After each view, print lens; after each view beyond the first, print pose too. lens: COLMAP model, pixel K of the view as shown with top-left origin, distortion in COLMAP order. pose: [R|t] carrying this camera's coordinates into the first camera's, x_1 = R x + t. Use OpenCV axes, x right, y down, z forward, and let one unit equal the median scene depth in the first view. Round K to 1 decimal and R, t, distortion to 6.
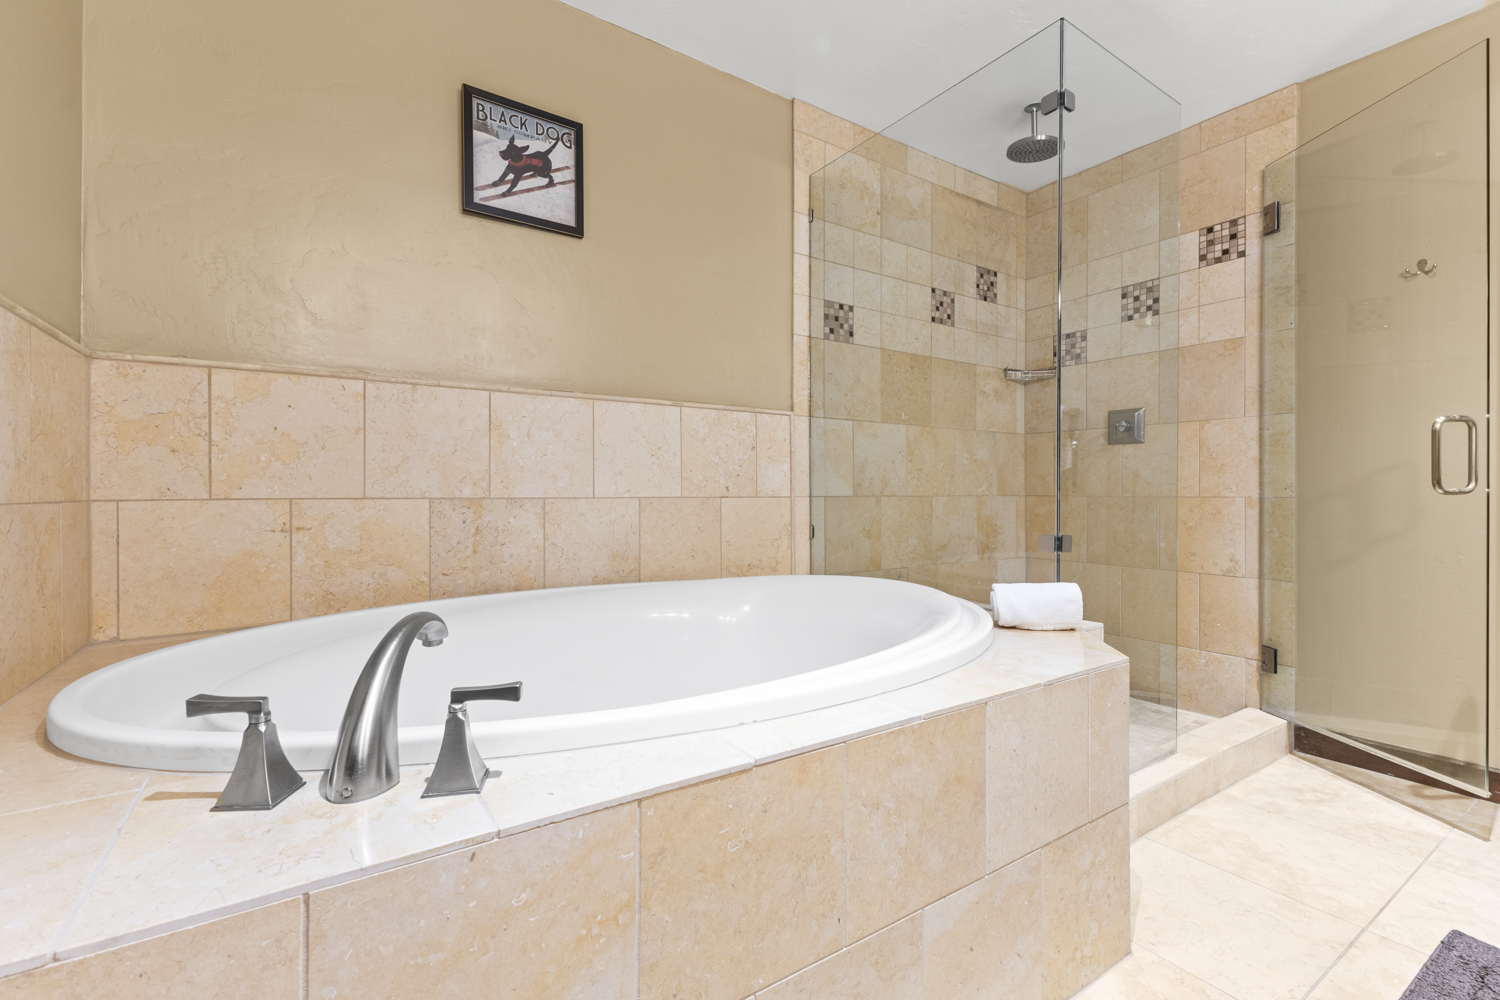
lens RADIAL K [[660.5, 0, 751.9], [0, 660.5, 495.3], [0, 0, 1]] dist [0.010618, -0.000183]
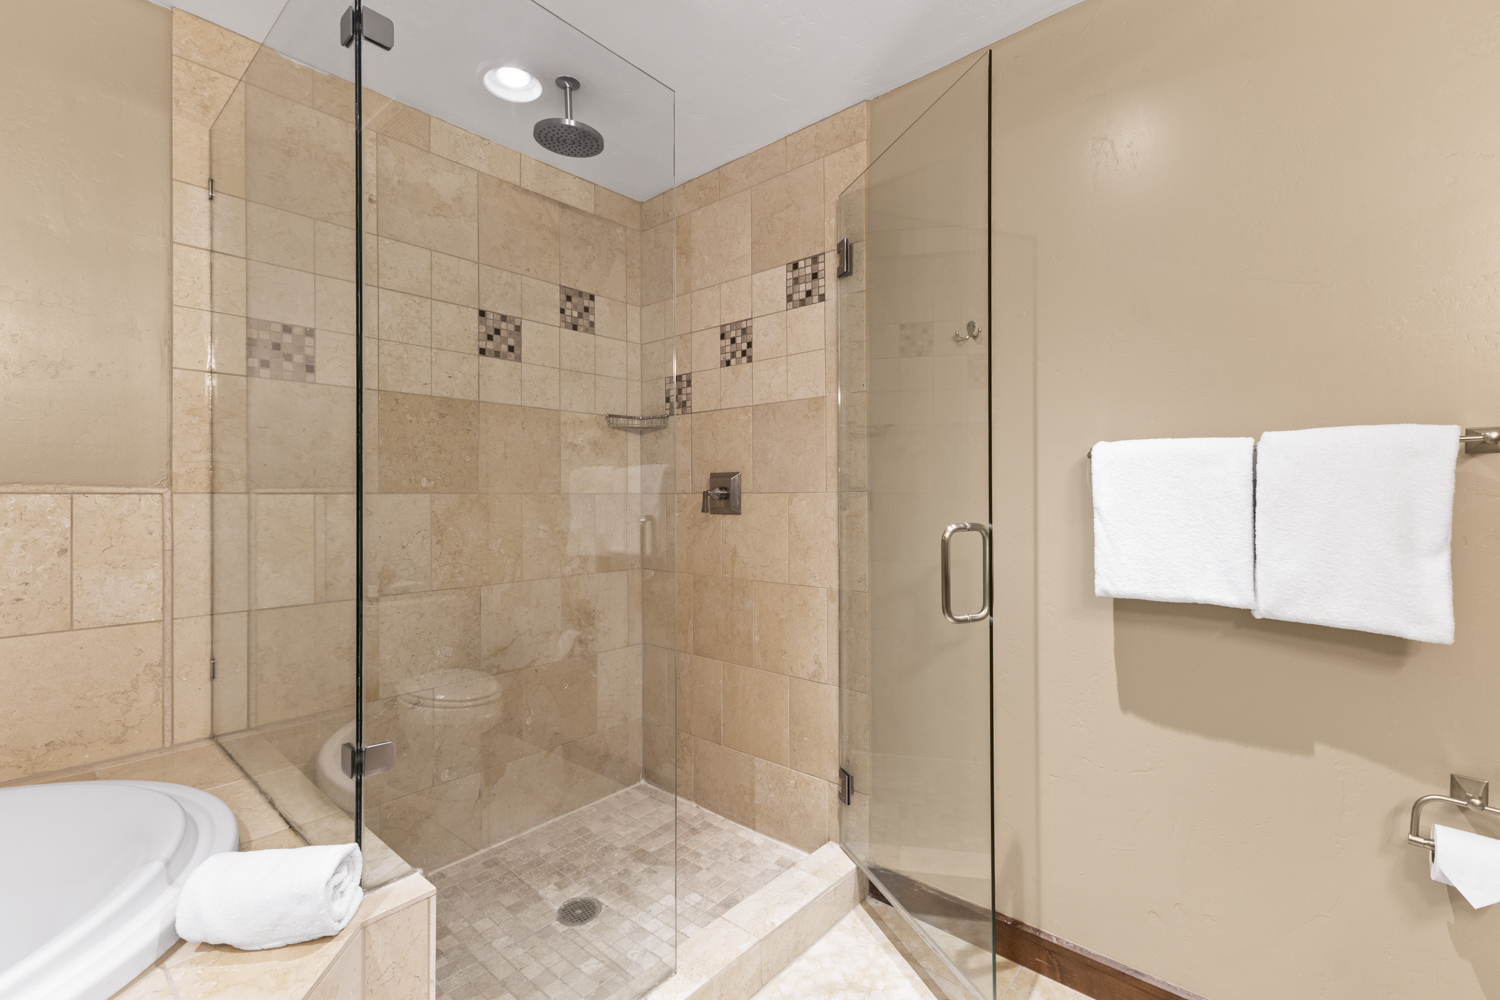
lens RADIAL K [[659.2, 0, 750.0], [0, 659.2, 500.0], [0, 0, 1]] dist [0.013729, -0.005622]
pose [[0.965675, -0.006920, 0.259660, 0.416542], [0.007765, 0.999967, -0.002229, -0.102651], [-0.259636, 0.004169, 0.965697, 0.212916]]
